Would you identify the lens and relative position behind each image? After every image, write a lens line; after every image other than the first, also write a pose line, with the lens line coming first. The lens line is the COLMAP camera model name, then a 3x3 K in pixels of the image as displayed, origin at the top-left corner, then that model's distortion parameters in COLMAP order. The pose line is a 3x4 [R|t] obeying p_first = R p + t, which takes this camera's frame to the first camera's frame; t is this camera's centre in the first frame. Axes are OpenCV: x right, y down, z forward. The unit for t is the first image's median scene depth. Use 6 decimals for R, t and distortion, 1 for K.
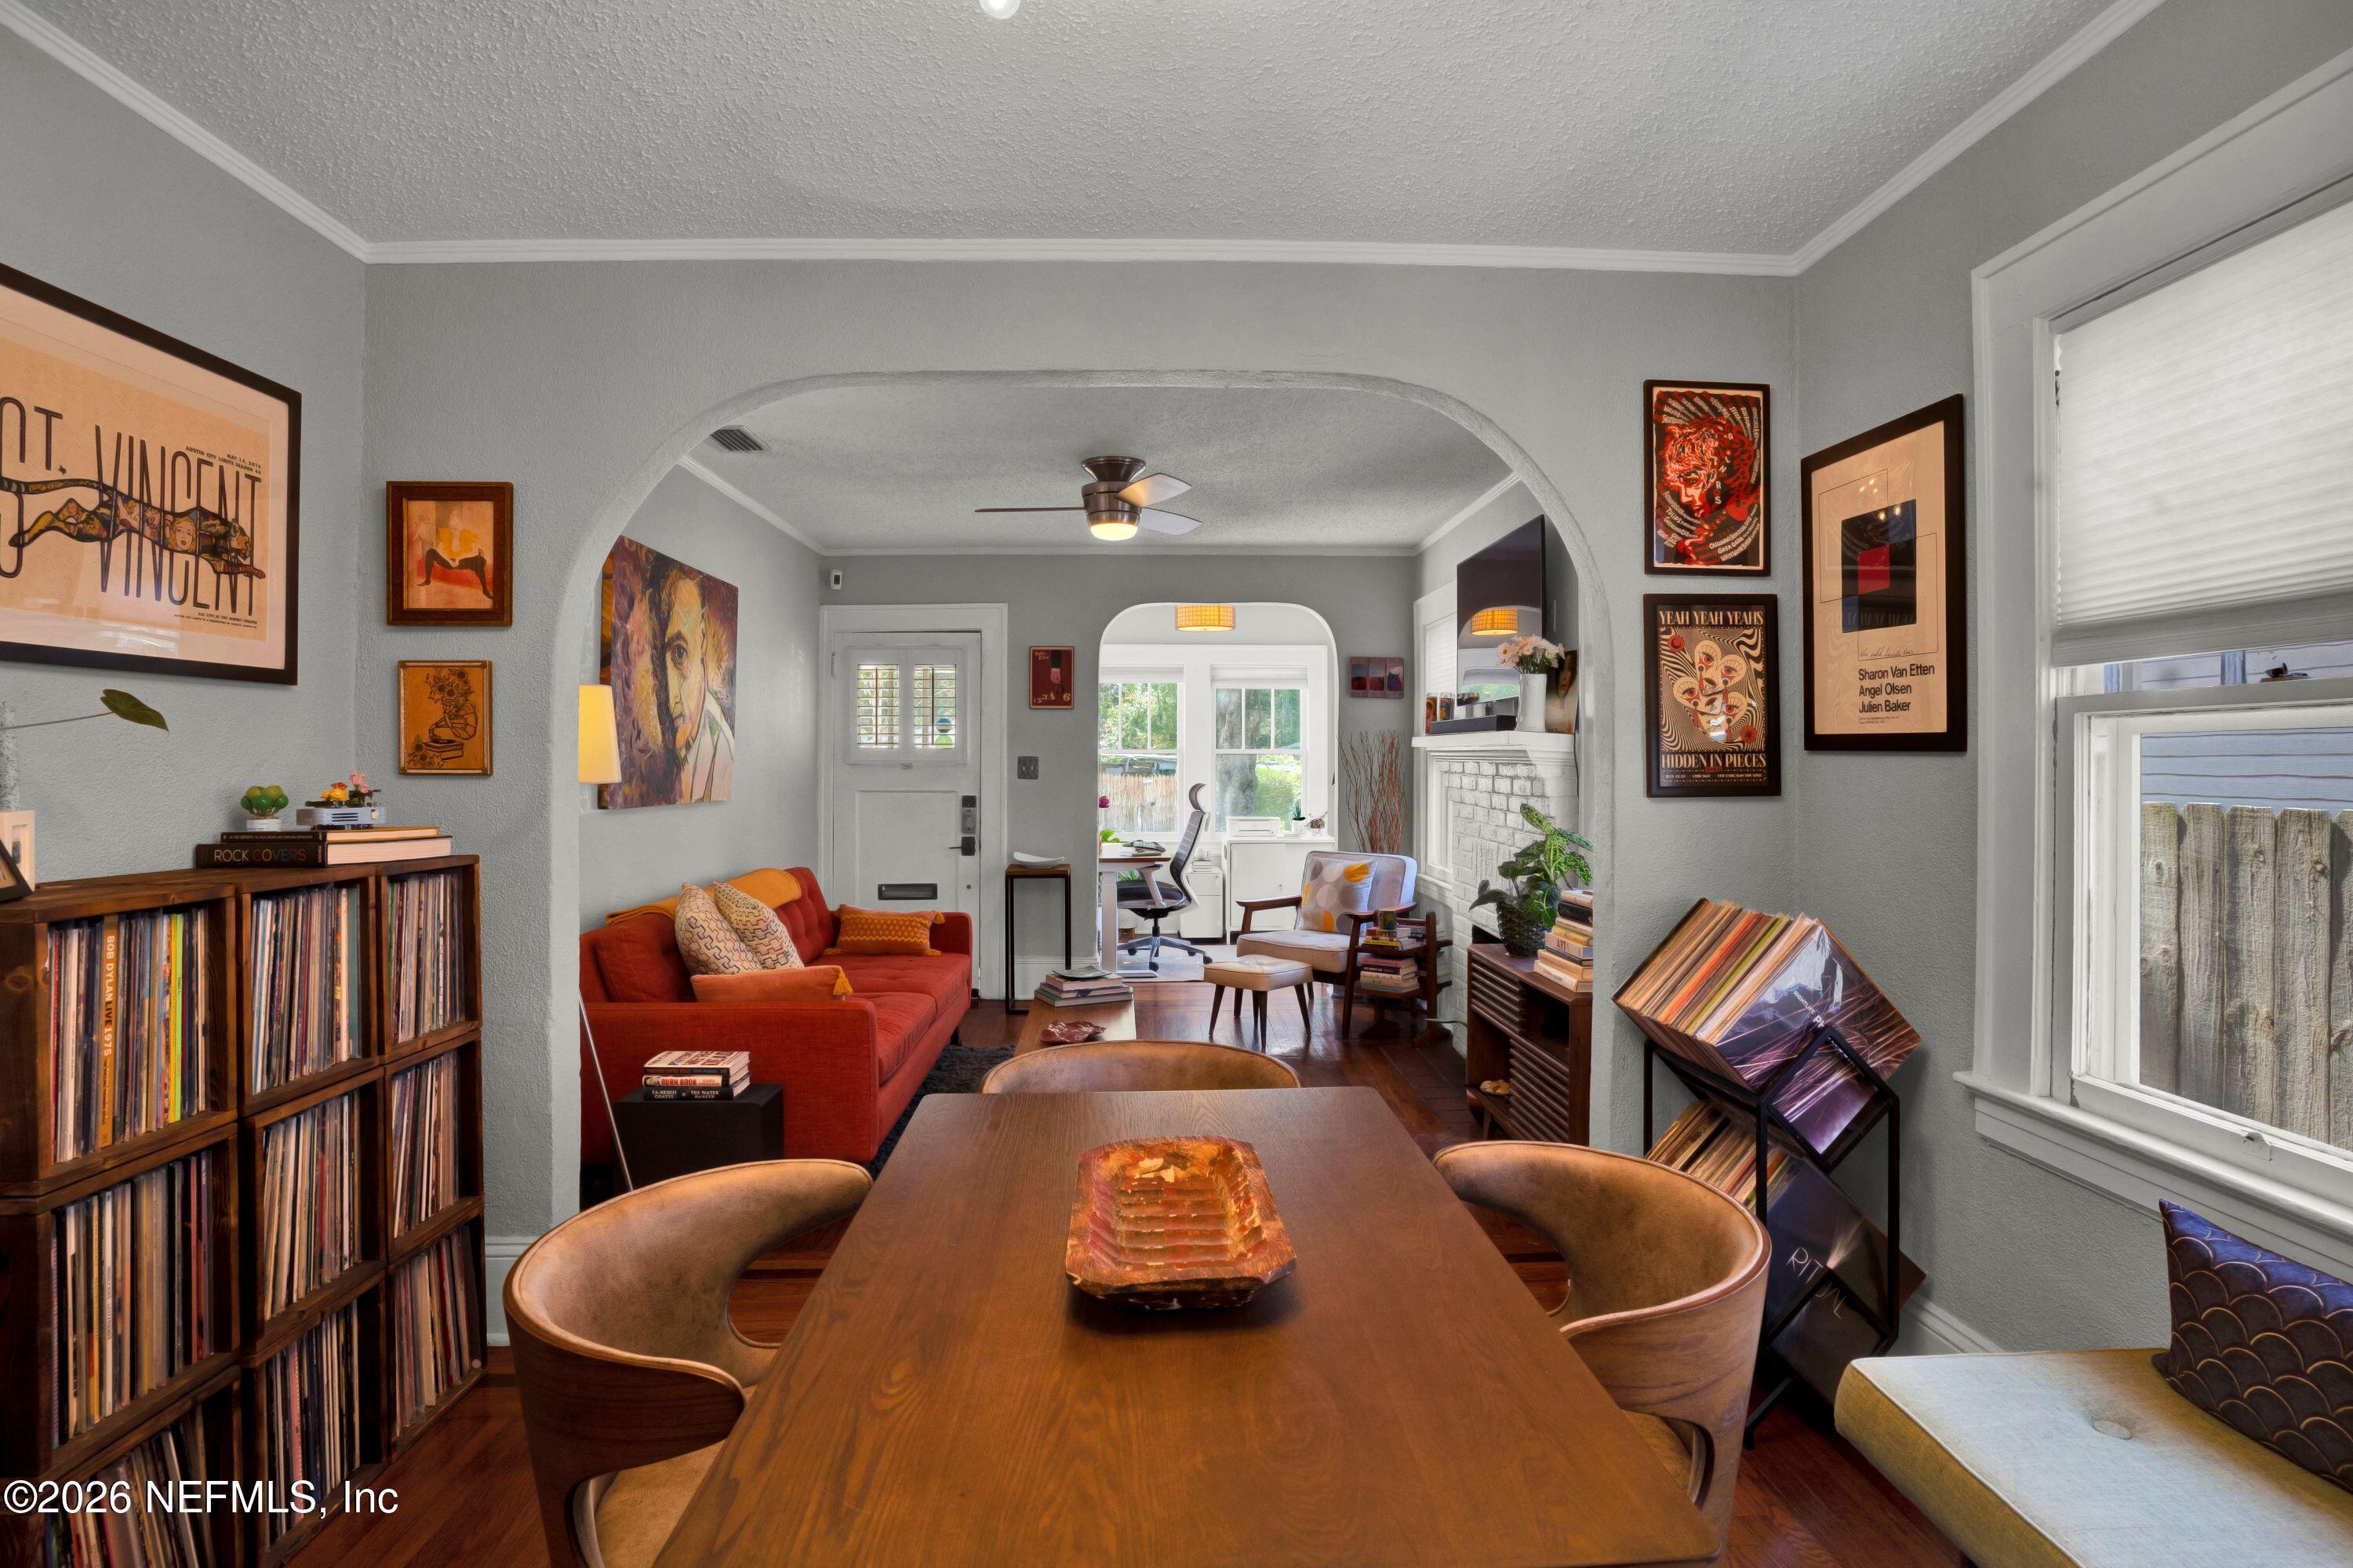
lens RADIAL K [[1219.7, 0, 1185.0], [0, 1219.7, 777.5], [0, 0, 1]] dist [-0.072816, 0.034238]
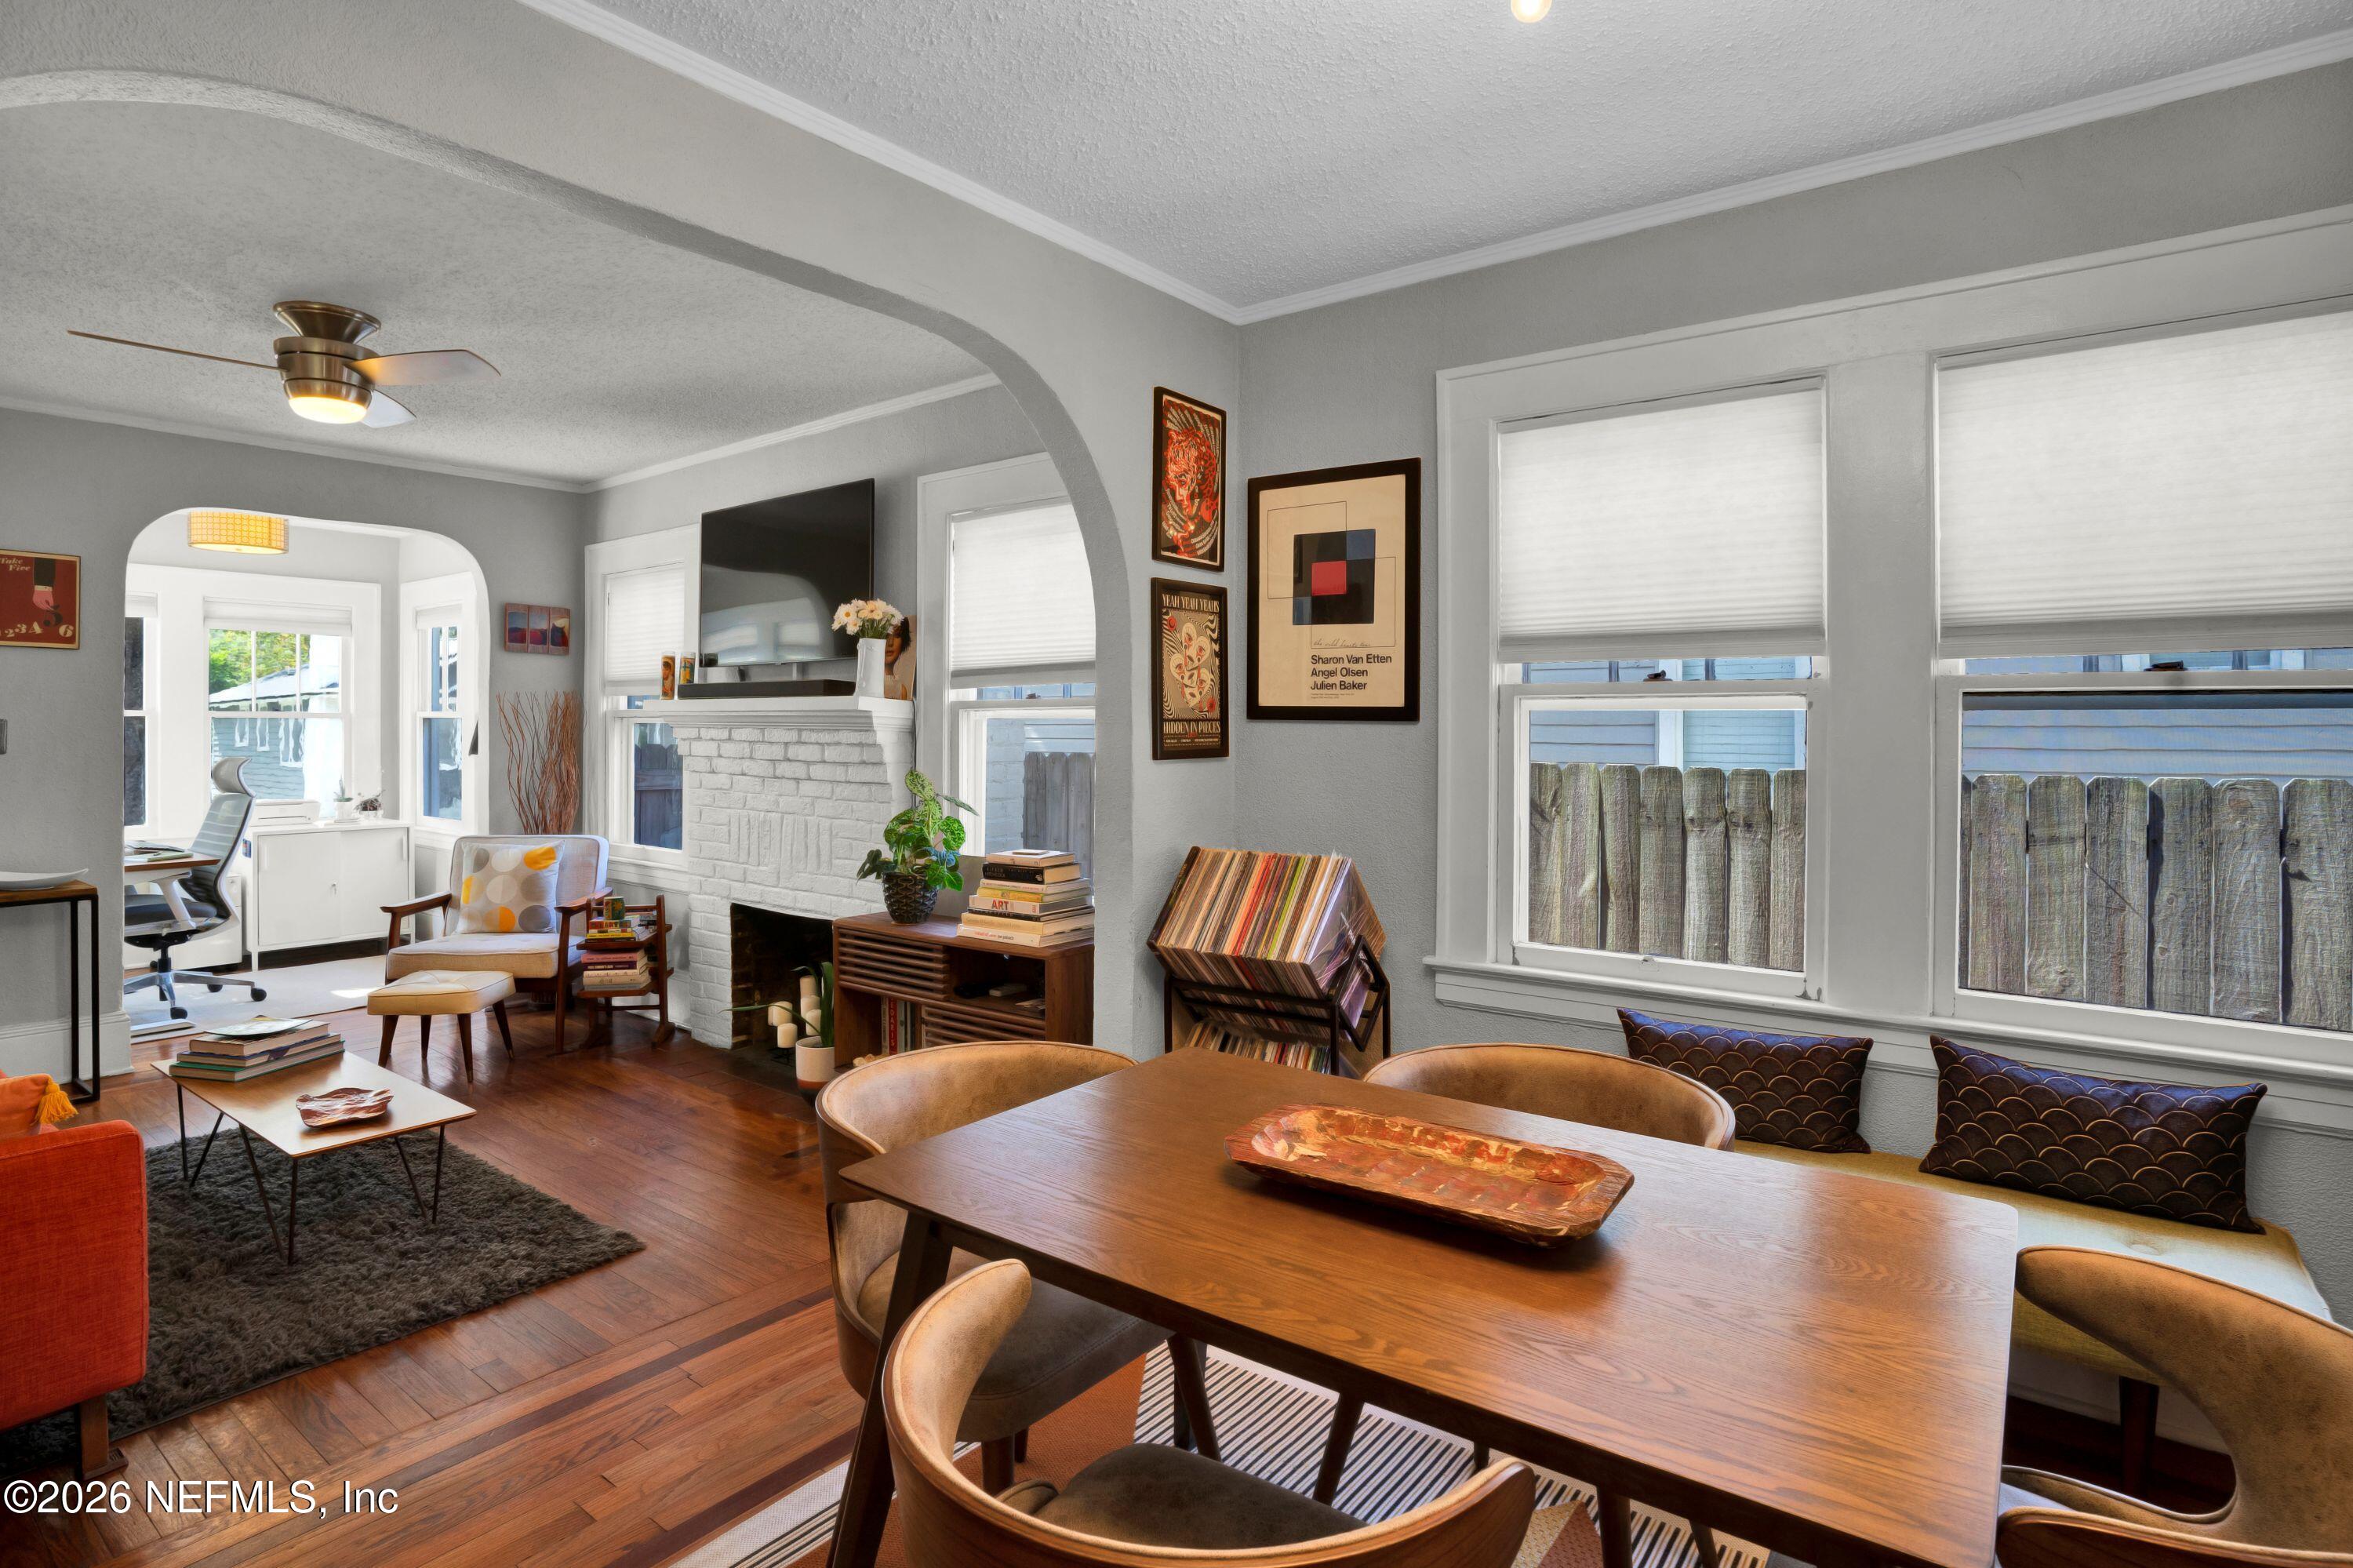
lens RADIAL K [[1219.7, 0, 1192.7], [0, 1219.7, 752.8], [0, 0, 1]] dist [-0.072816, 0.034238]
pose [[0.632133, -0.014481, 0.774725, -0.468451], [0.008373, 0.999895, 0.011858, -0.003321], [-0.774815, -0.001009, 0.632188, 0.258254]]
